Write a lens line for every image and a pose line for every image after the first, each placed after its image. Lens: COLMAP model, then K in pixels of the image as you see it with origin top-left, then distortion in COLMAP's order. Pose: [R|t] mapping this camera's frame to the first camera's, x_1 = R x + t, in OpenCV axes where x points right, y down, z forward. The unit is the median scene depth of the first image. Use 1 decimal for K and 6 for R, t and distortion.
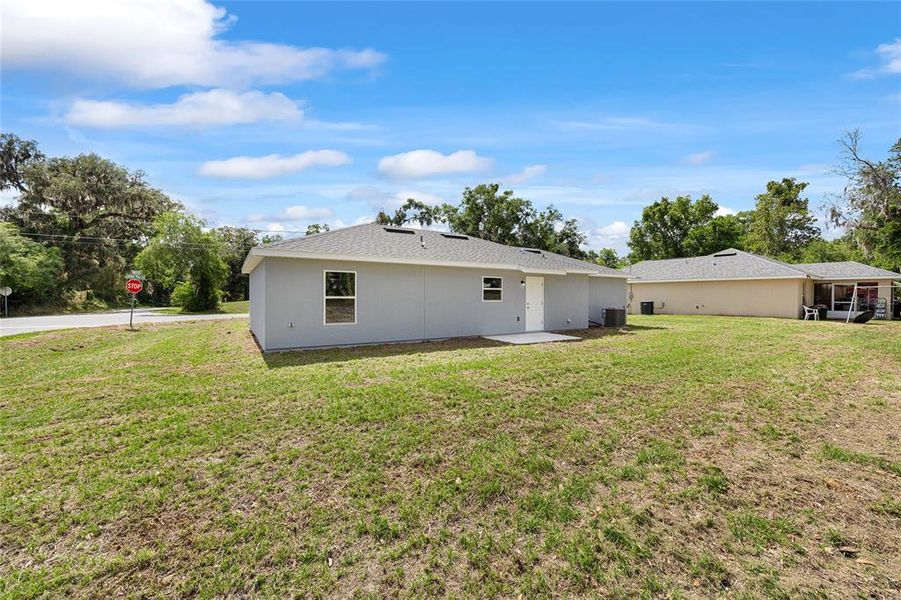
lens RADIAL K [[360.3, 0, 450.5], [0, 360.3, 300.0], [0, 0, 1]] dist [0.001420, 0.000362]
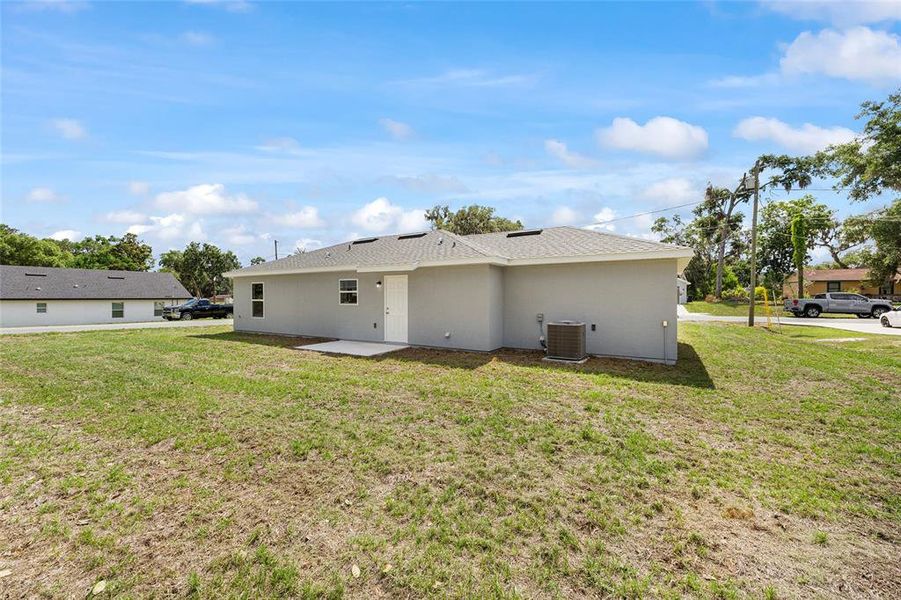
lens RADIAL K [[362.1, 0, 450.5], [0, 362.1, 300.0], [0, 0, 1]] dist [0.000000, 0.000388]
pose [[0.462528, 0.002812, -0.886600, 0.229339], [-0.009333, 0.999955, -0.001698, -0.002141], [0.886556, 0.009060, 0.462533, 0.166800]]
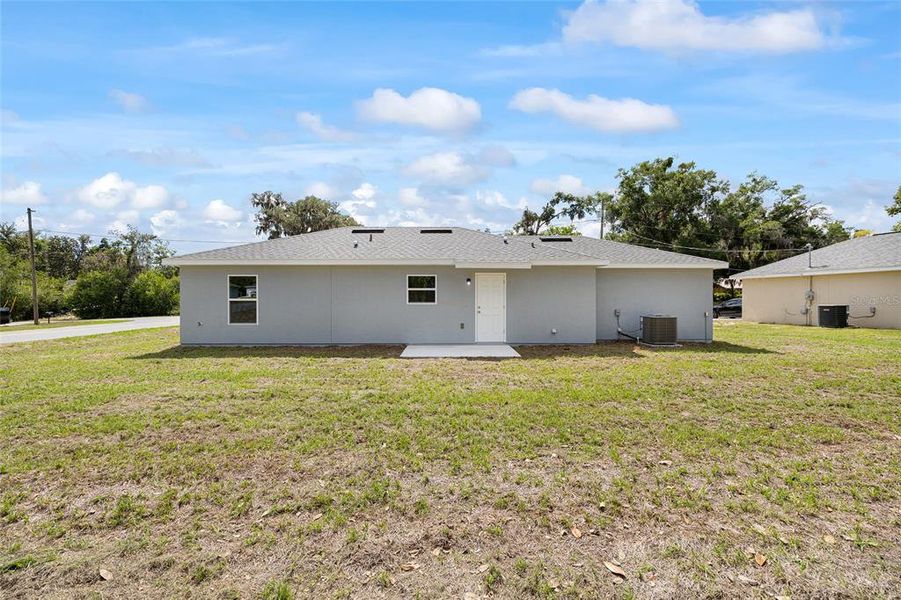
lens RADIAL K [[362.1, 0, 450.5], [0, 362.1, 300.0], [0, 0, 1]] dist [0.000000, 0.000388]
pose [[0.860372, -0.000682, -0.509666, 0.127136], [-0.001539, 0.999991, -0.003935, -0.000506], [0.509664, 0.004170, 0.860363, 0.062918]]
